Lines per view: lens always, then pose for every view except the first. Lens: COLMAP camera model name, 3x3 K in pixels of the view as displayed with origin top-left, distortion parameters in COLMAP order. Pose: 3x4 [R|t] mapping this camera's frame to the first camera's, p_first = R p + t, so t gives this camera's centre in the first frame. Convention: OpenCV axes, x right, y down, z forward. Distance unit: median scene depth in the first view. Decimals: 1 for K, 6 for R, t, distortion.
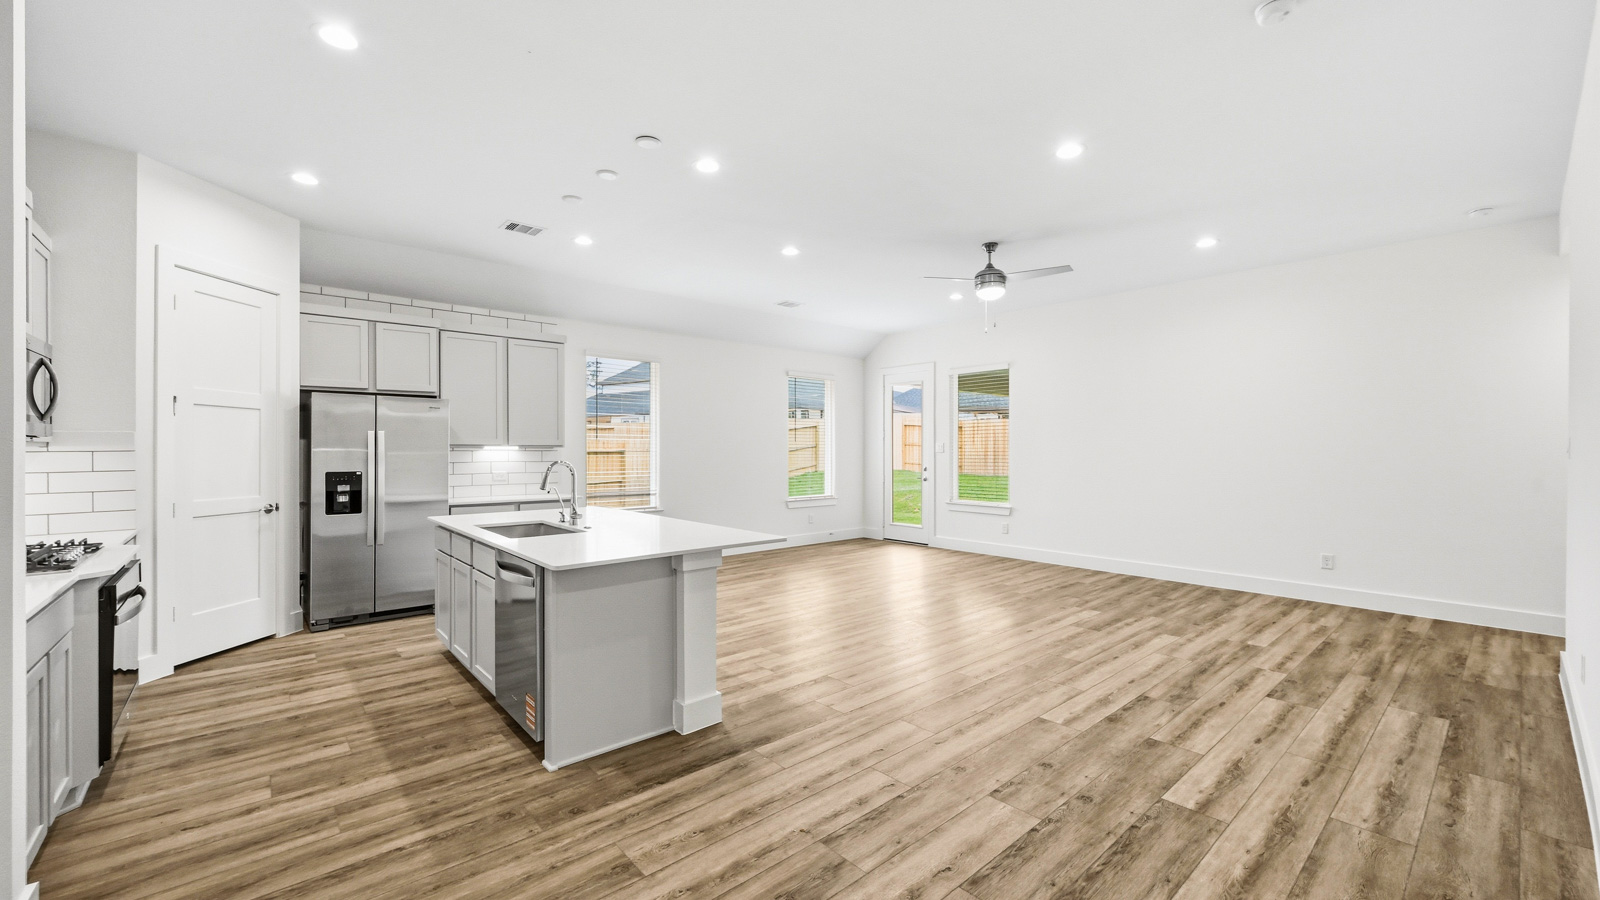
lens RADIAL K [[630.1, 0, 795.7], [0, 630.1, 451.0], [0, 0, 1]] dist [-0.000887, -0.000223]
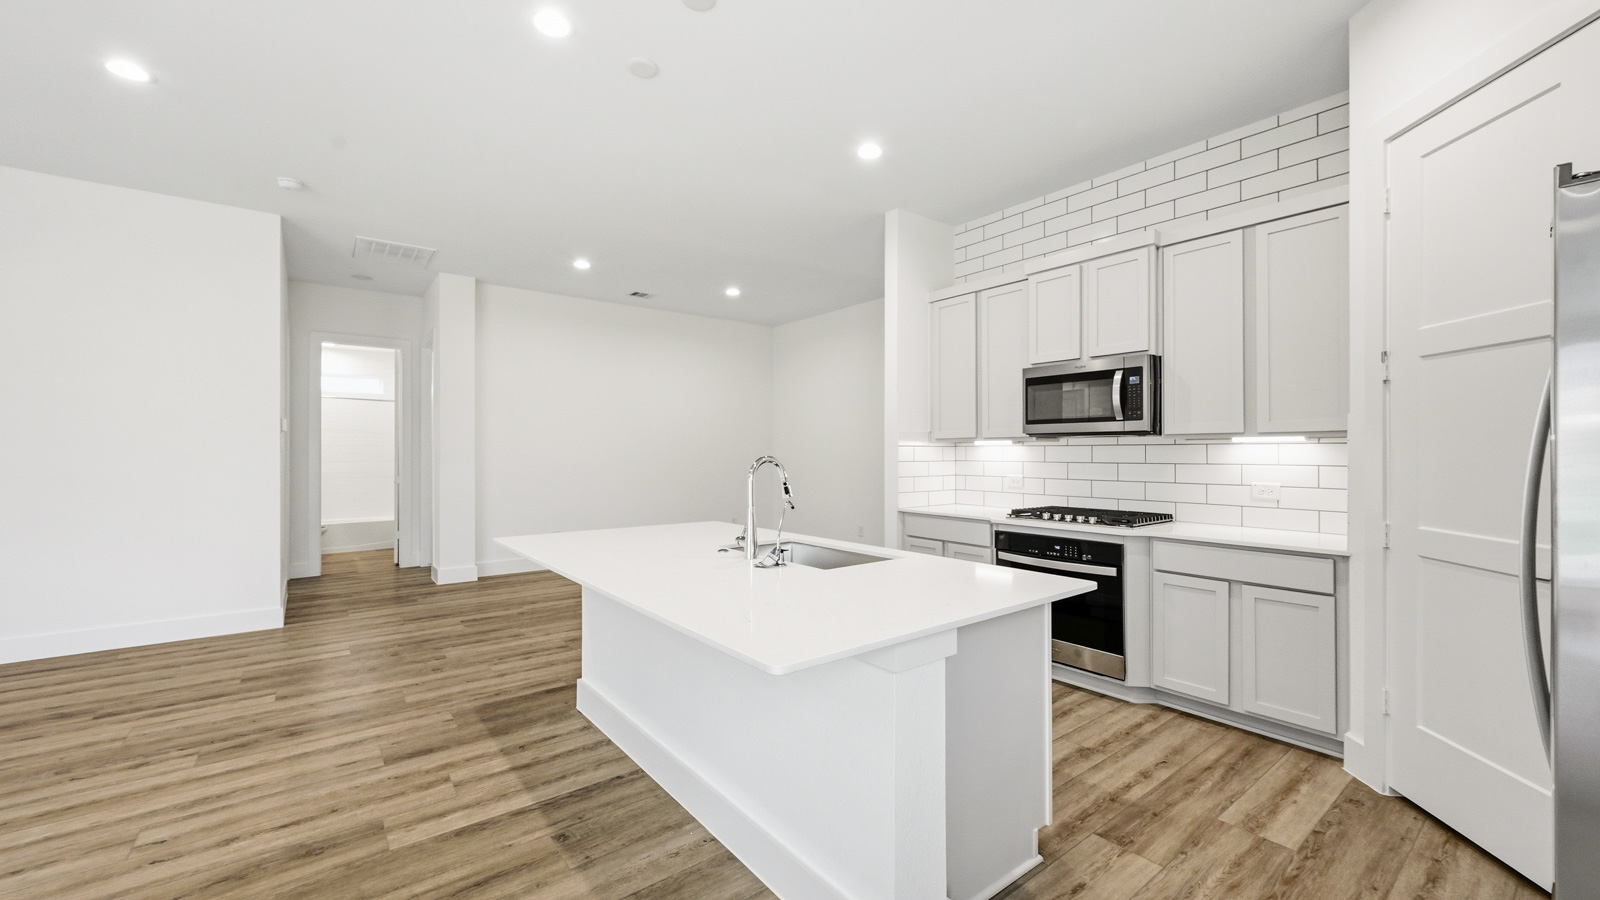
lens RADIAL K [[630.1, 0, 806.0], [0, 630.1, 449.9], [0, 0, 1]] dist [-0.000887, -0.000223]
pose [[-0.998827, 0.001399, 0.048403, -0.573273], [0.001411, 0.999999, 0.000211, 0.011497], [-0.048402, 0.000279, -0.998828, 2.126939]]
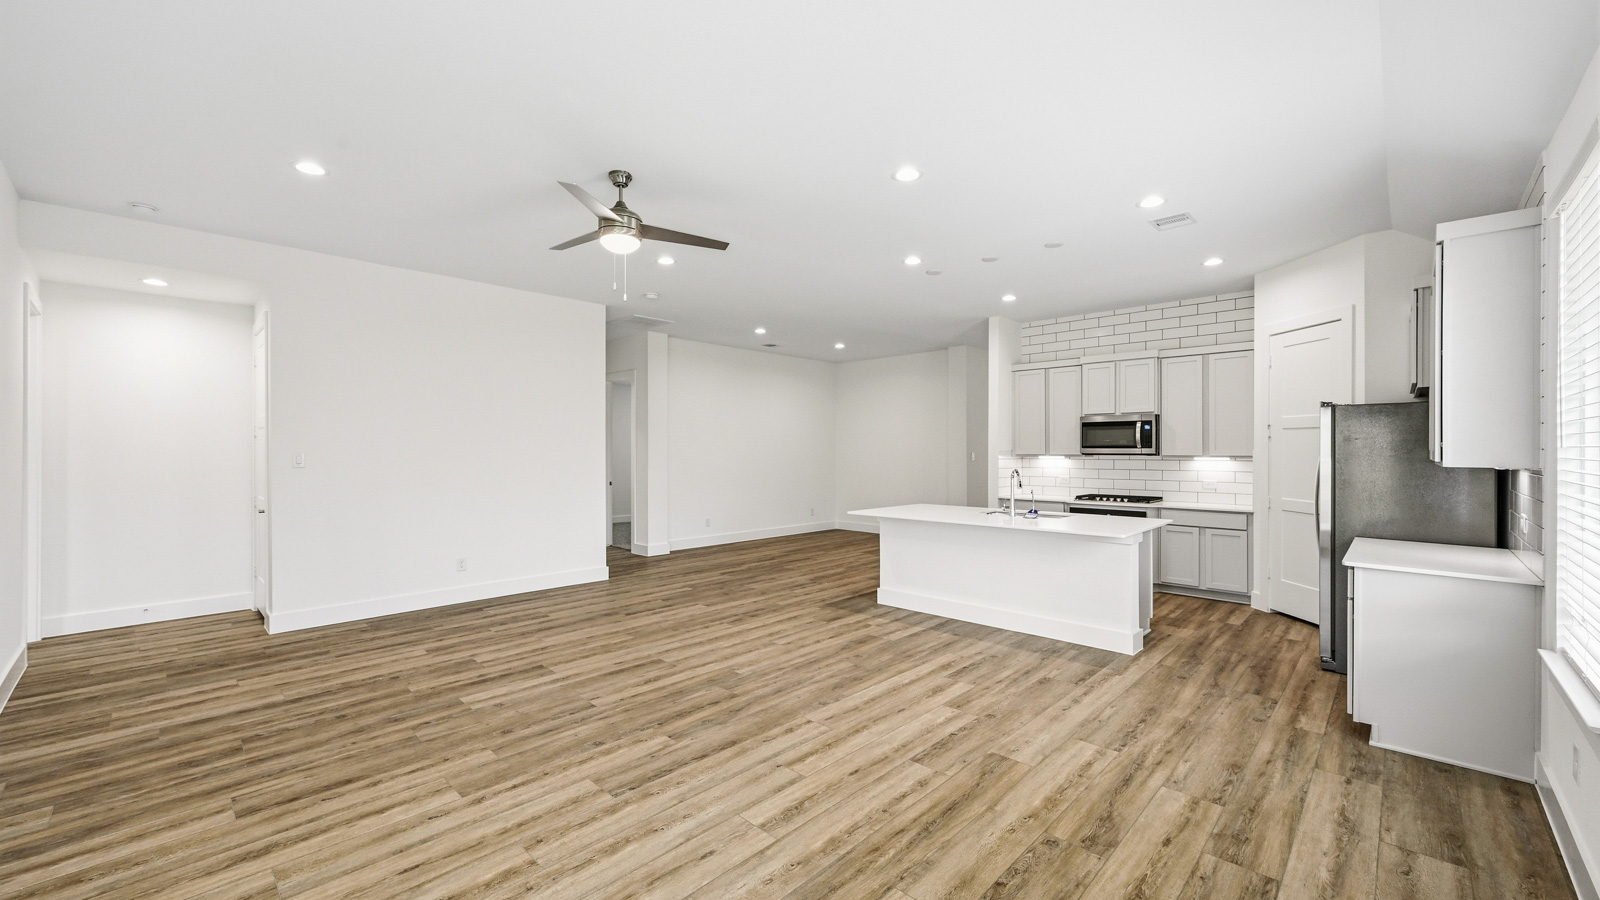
lens RADIAL K [[630.1, 0, 801.8], [0, 630.1, 451.3], [0, 0, 1]] dist [-0.000887, -0.000223]
pose [[-0.995518, -0.000439, -0.094571, 0.305810], [-0.000859, 0.999990, 0.004403, -0.039198], [0.094568, 0.004464, -0.995508, 3.040821]]
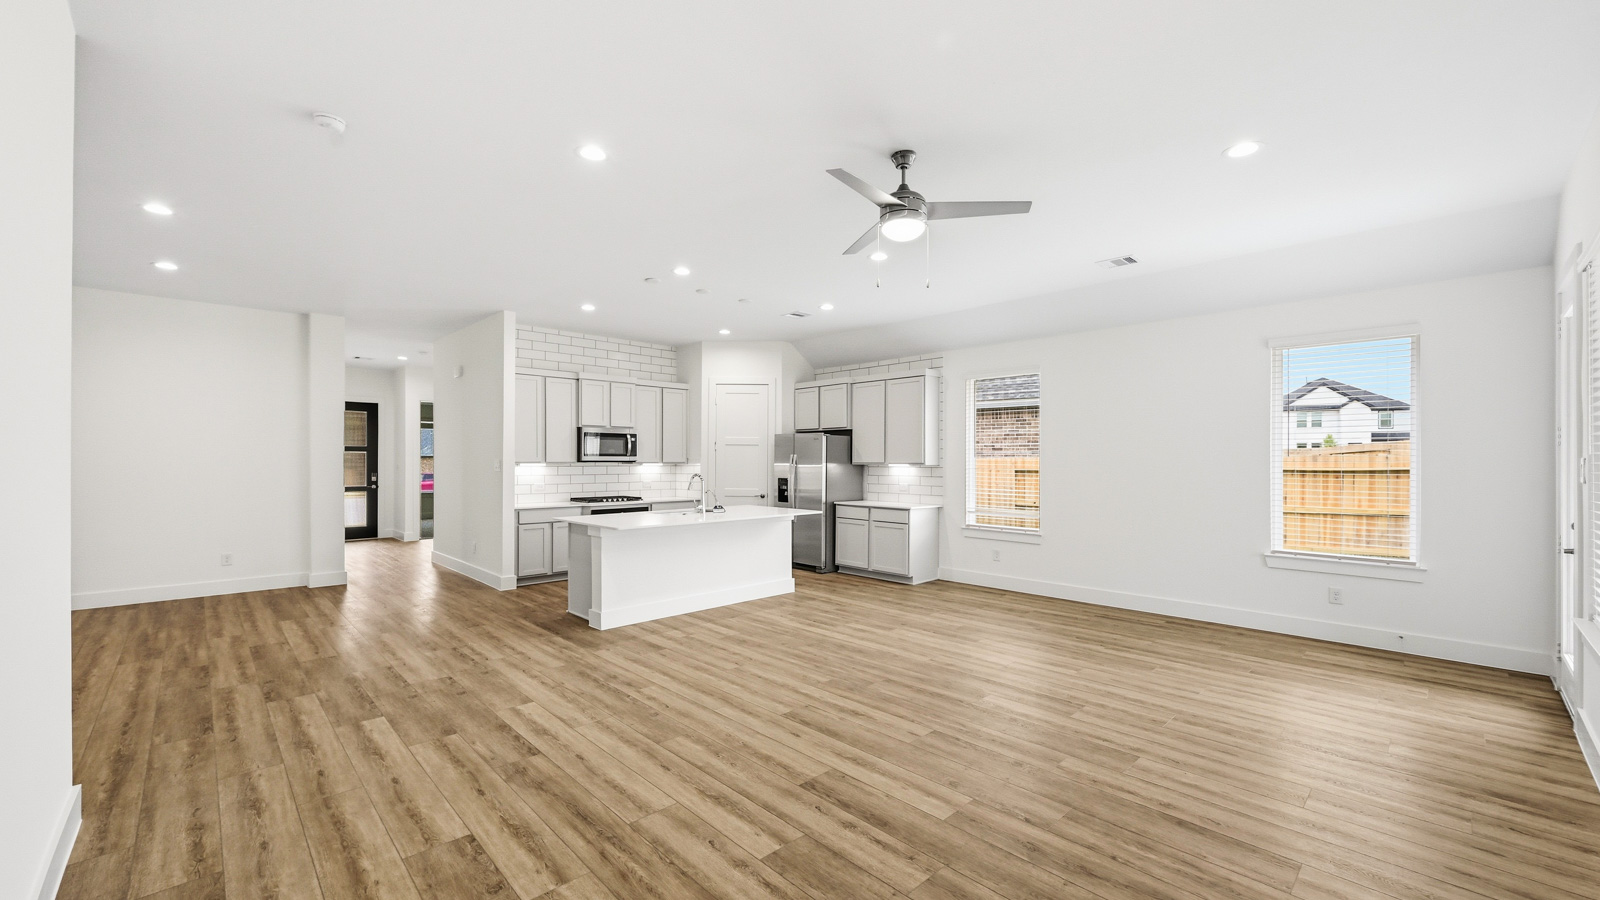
lens RADIAL K [[630.1, 0, 797.4], [0, 630.1, 464.8], [0, 0, 1]] dist [-0.000887, -0.000223]
pose [[0.050669, 0.006465, -0.998695, 1.672752], [-0.004647, 0.999970, 0.006237, -0.025068], [0.998705, 0.004325, 0.050697, 1.520640]]
